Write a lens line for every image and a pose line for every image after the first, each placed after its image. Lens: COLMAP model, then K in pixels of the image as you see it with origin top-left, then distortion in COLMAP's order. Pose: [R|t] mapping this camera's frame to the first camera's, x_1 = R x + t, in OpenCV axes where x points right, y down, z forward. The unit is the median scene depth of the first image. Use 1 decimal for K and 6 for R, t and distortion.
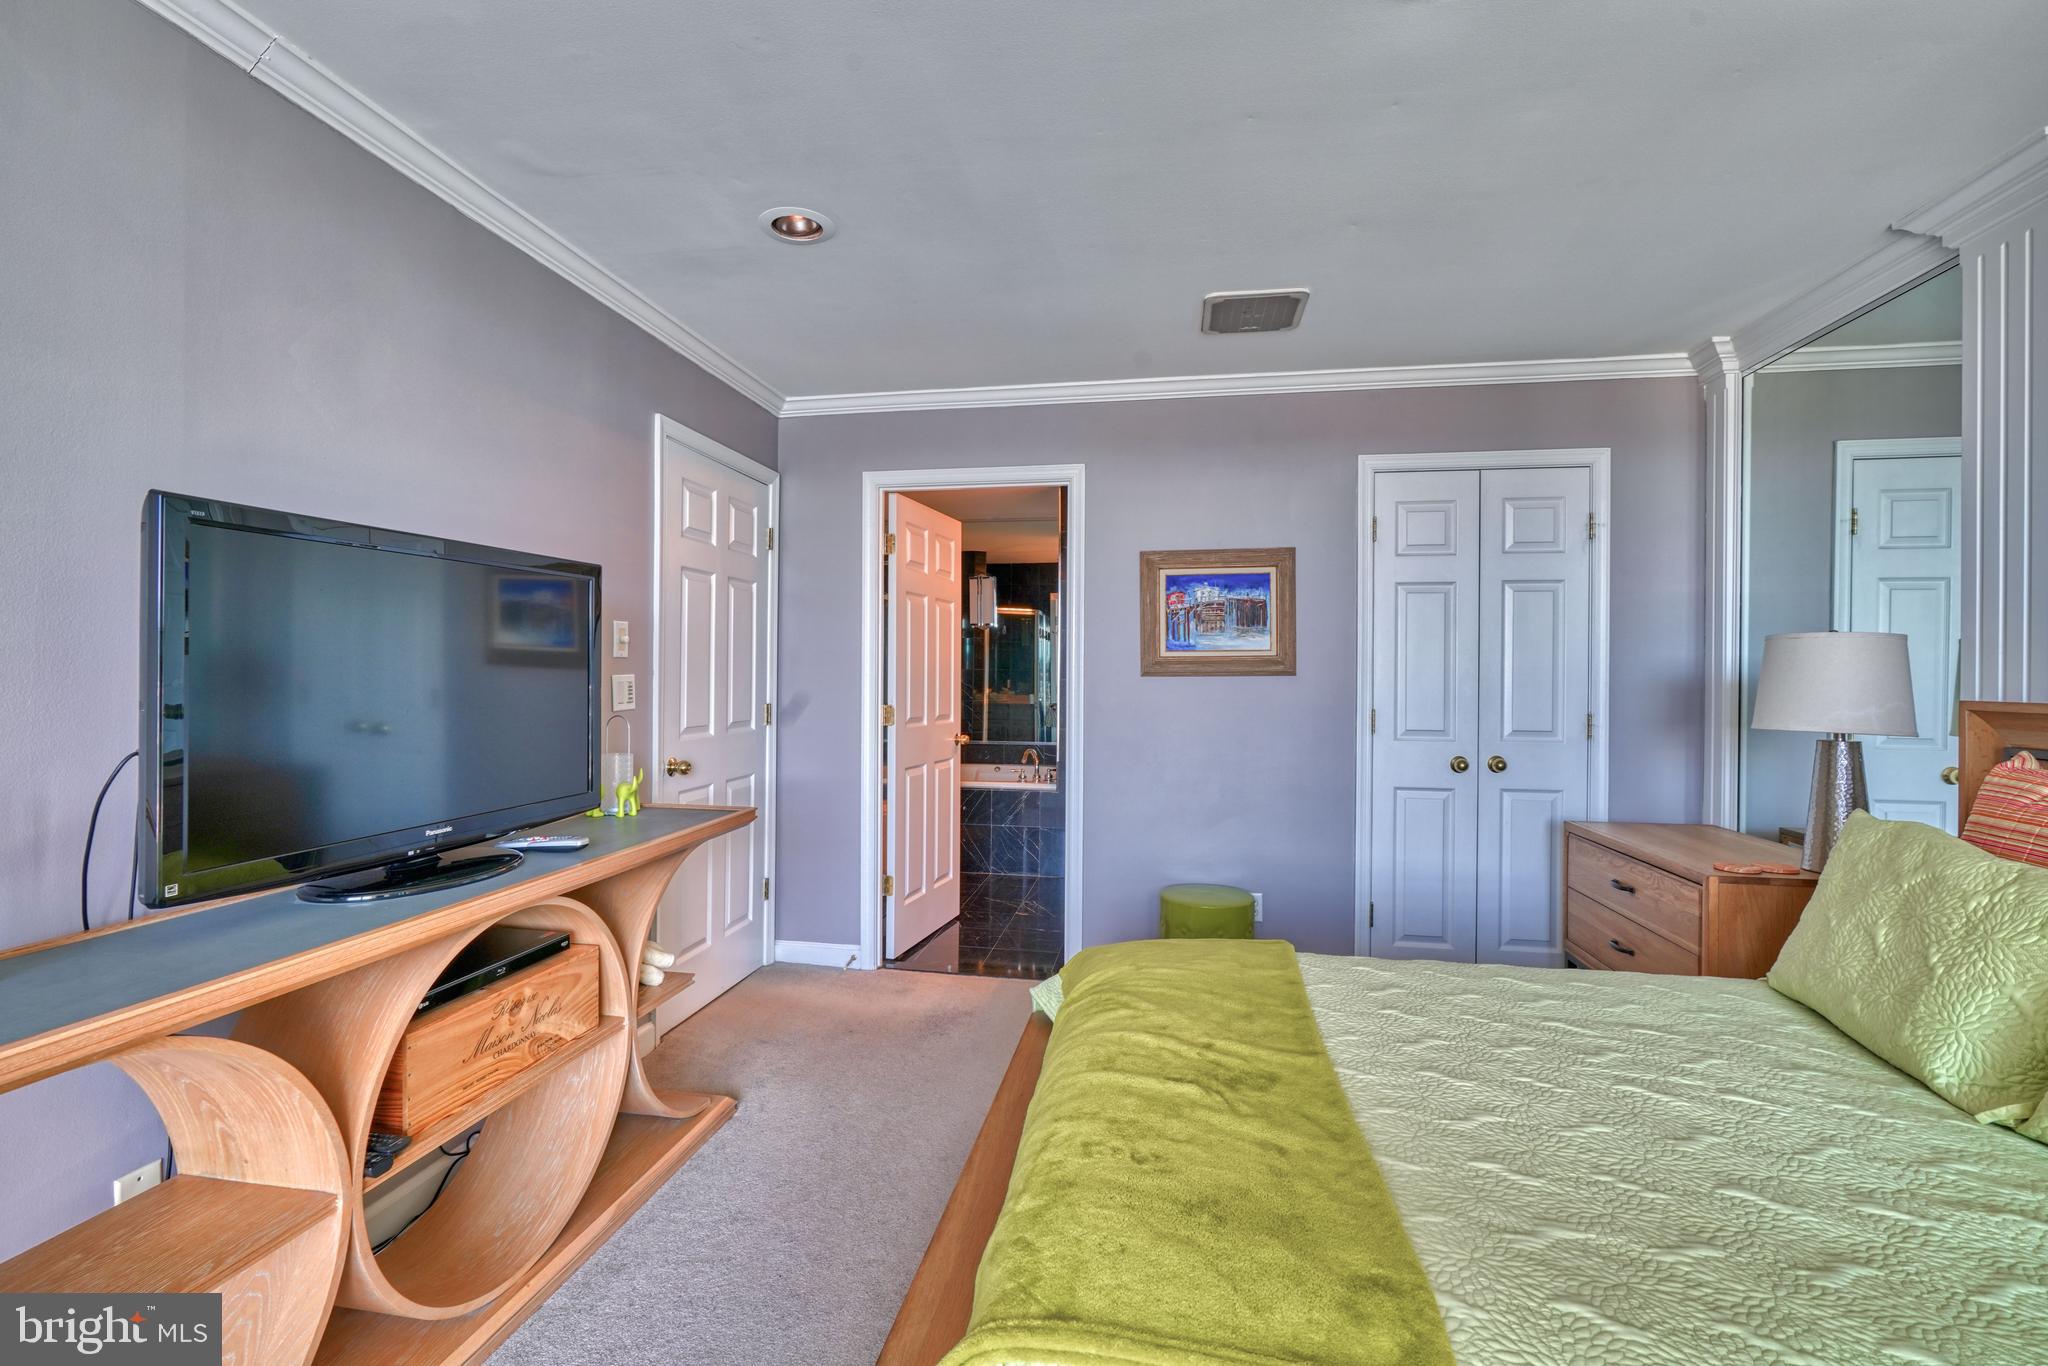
lens RADIAL K [[928.8, 0, 1016.4], [0, 928.8, 671.0], [0, 0, 1]] dist [-0.000569, 0.000961]
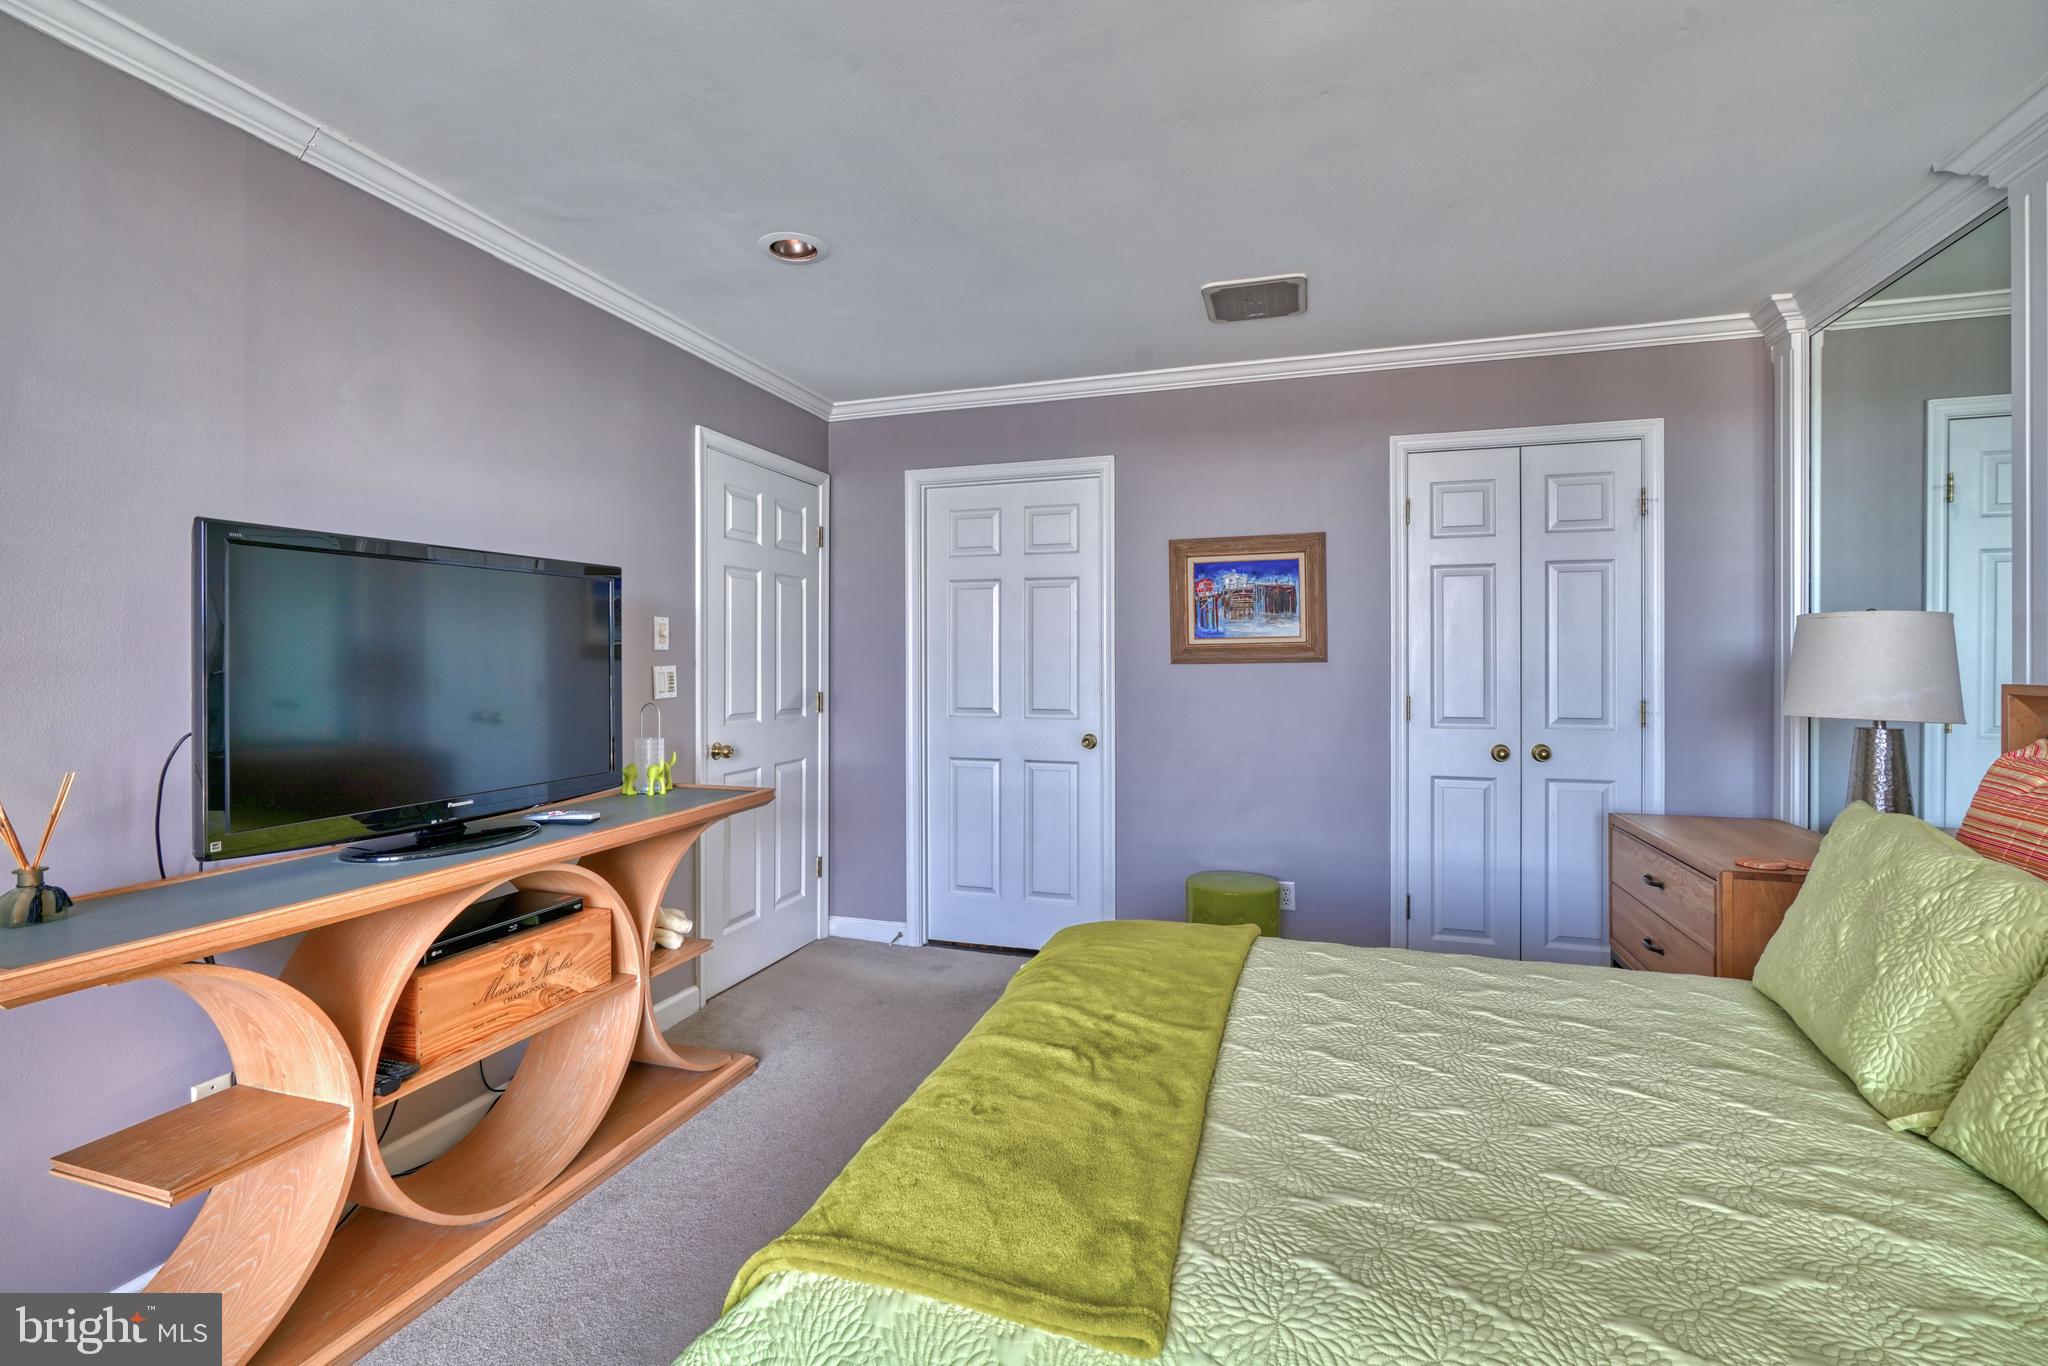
lens RADIAL K [[927.0, 0, 1012.1], [0, 927.0, 659.7], [0, 0, 1]] dist [-0.000932, 0.000872]
pose [[0.990755, -0.007928, -0.135430, 0.144990], [0.007924, 0.999968, -0.000565, 0.000471], [0.135430, -0.000513, 0.990787, -0.028929]]
